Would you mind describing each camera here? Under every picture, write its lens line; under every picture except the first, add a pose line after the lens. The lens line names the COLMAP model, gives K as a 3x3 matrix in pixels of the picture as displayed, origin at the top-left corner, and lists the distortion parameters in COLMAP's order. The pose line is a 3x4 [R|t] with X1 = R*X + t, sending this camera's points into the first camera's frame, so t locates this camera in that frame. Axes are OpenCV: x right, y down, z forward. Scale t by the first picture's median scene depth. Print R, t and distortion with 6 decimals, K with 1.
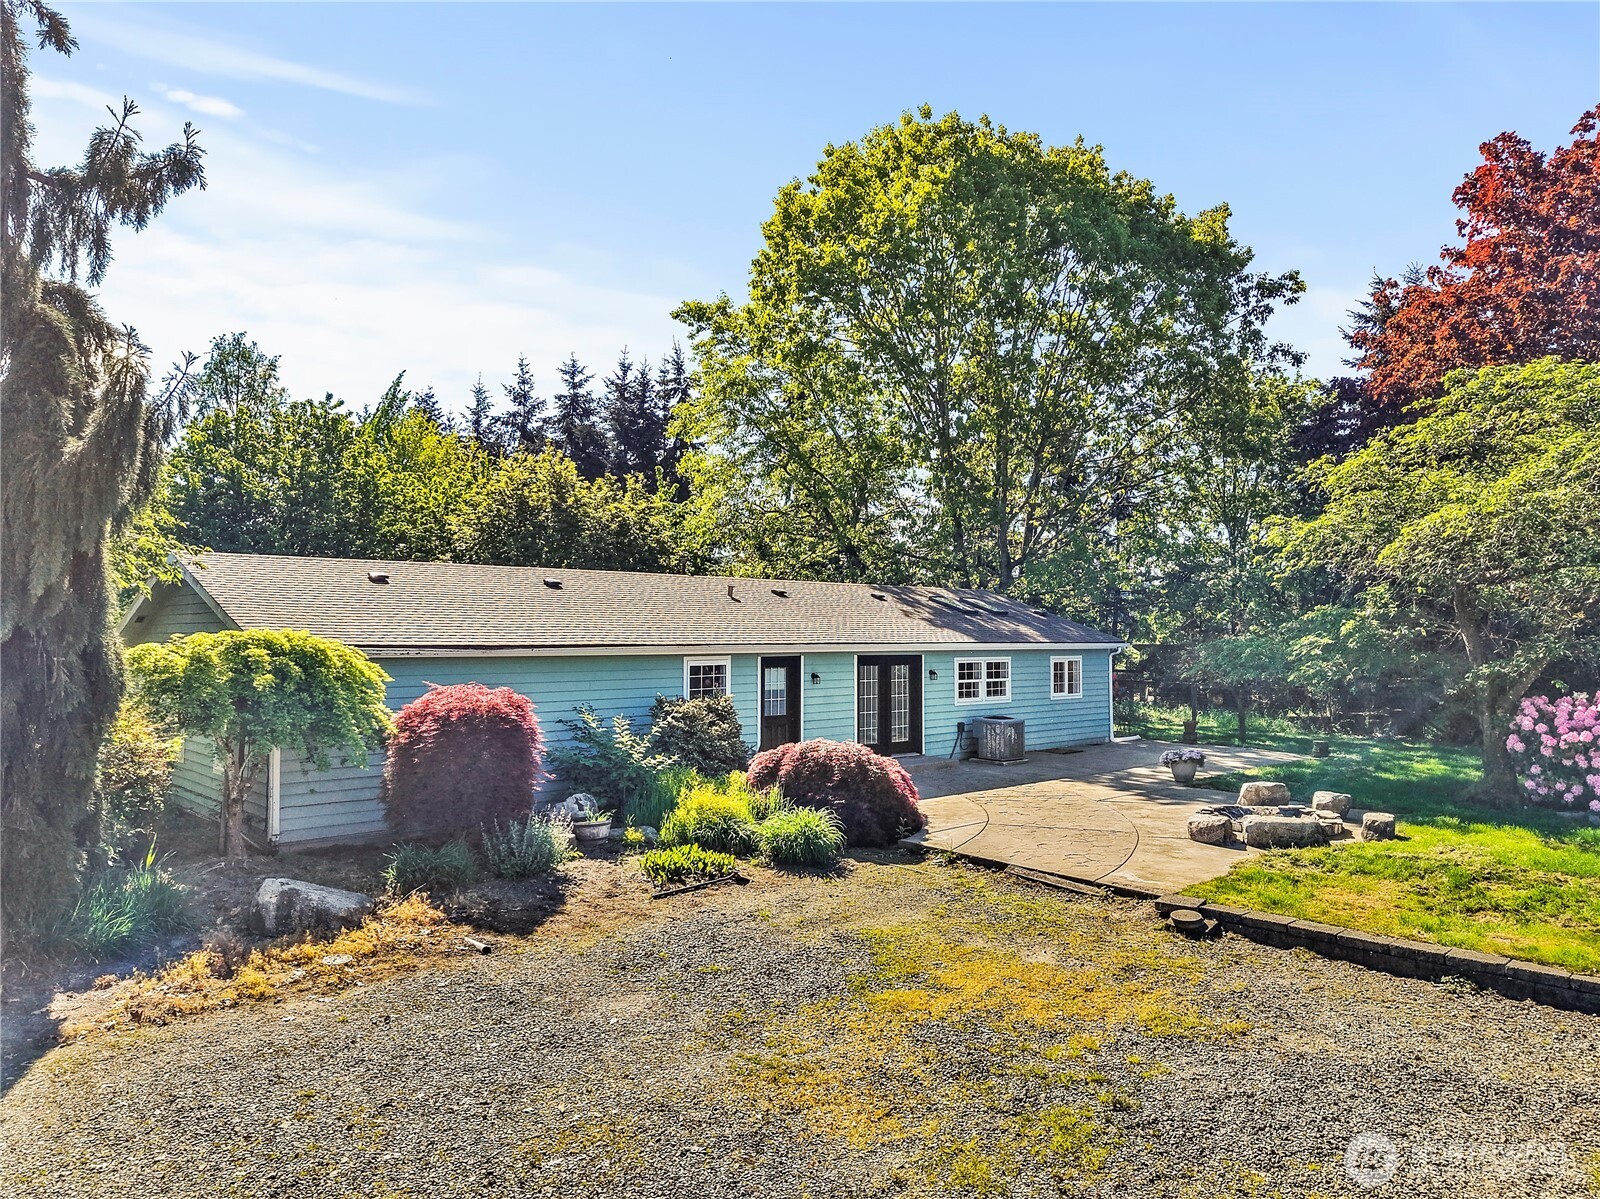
lens RADIAL K [[1126.4, 0, 800.0], [0, 1126.4, 599.5], [0, 0, 1]] dist [0.129002, 0.000338]
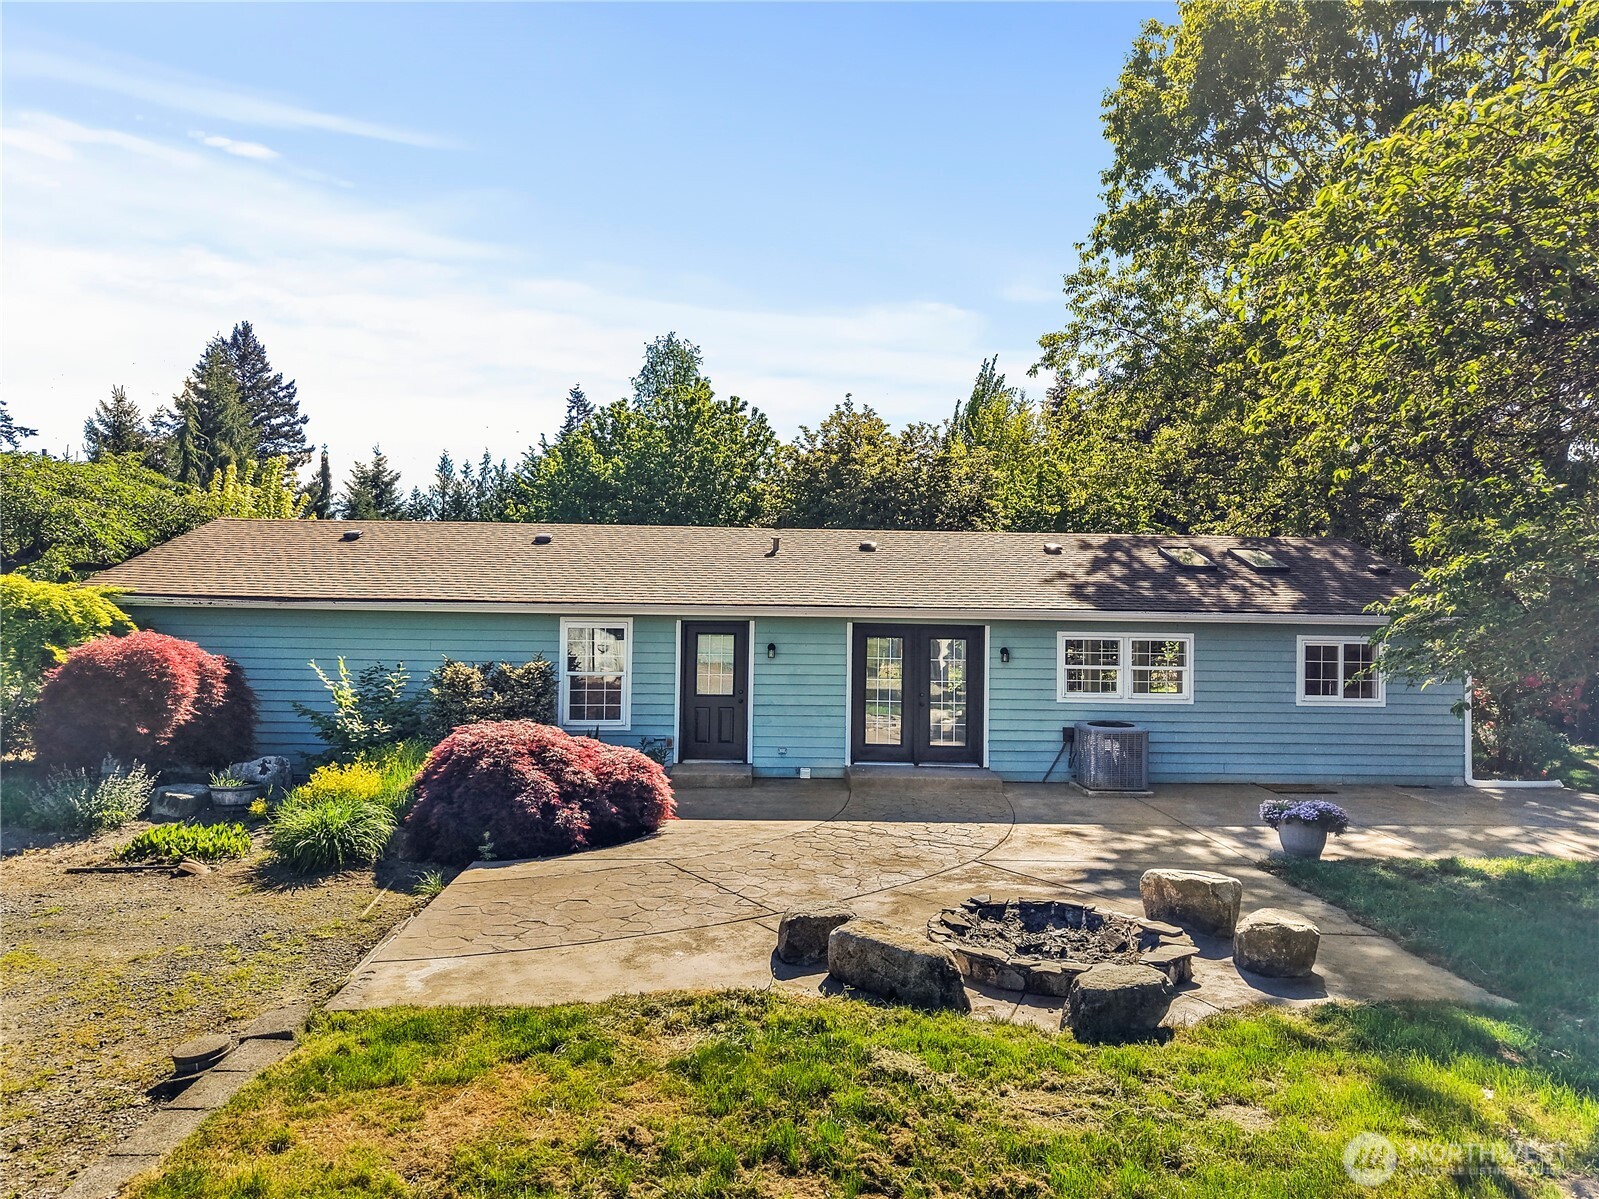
lens RADIAL K [[1117.9, 0, 799.5], [0, 1117.9, 599.5], [0, 0, 1]] dist [-0.000100, -0.000587]
pose [[0.739310, 0.006137, -0.673337, 0.472039], [0.006704, 0.999842, 0.016474, 0.019808], [0.673332, -0.016694, 0.739152, 0.395589]]
